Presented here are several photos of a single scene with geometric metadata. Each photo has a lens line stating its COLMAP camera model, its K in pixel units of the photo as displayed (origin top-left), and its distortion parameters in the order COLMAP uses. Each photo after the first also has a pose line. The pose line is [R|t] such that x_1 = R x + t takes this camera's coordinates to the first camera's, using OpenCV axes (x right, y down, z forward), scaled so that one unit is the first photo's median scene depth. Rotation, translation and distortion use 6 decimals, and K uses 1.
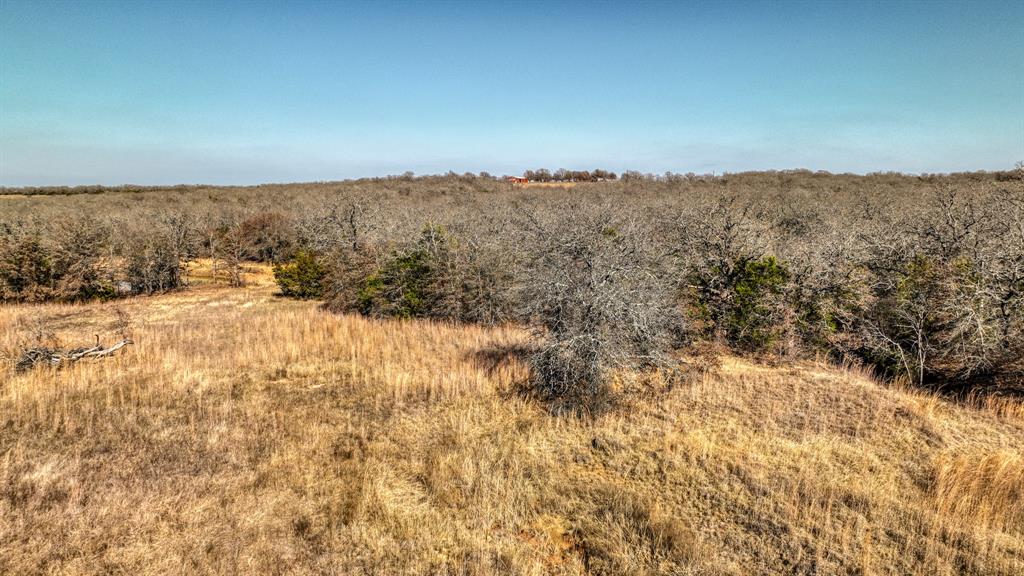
lens RADIAL K [[720.0, 0, 514.8], [0, 720.0, 292.6], [0, 0, 1]] dist [0.000118, 0.020955]
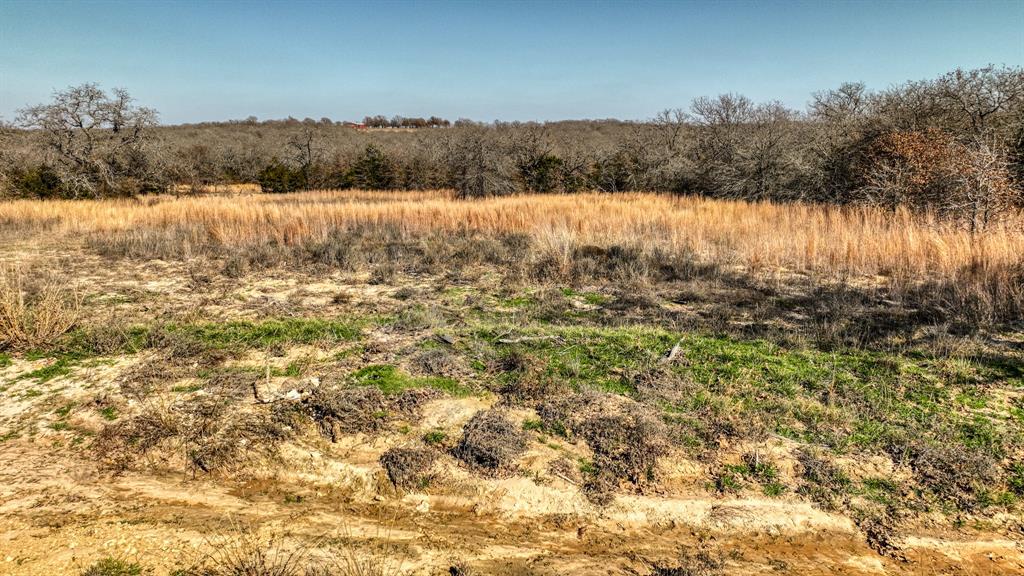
lens RADIAL K [[720.0, 0, 512.4], [0, 720.0, 291.1], [0, 0, 1]] dist [0.000118, 0.020955]
pose [[0.973430, -0.042467, 0.225013, -0.031081], [0.027293, 0.997165, 0.070126, 0.023643], [-0.227353, -0.062121, 0.971829, -0.126954]]
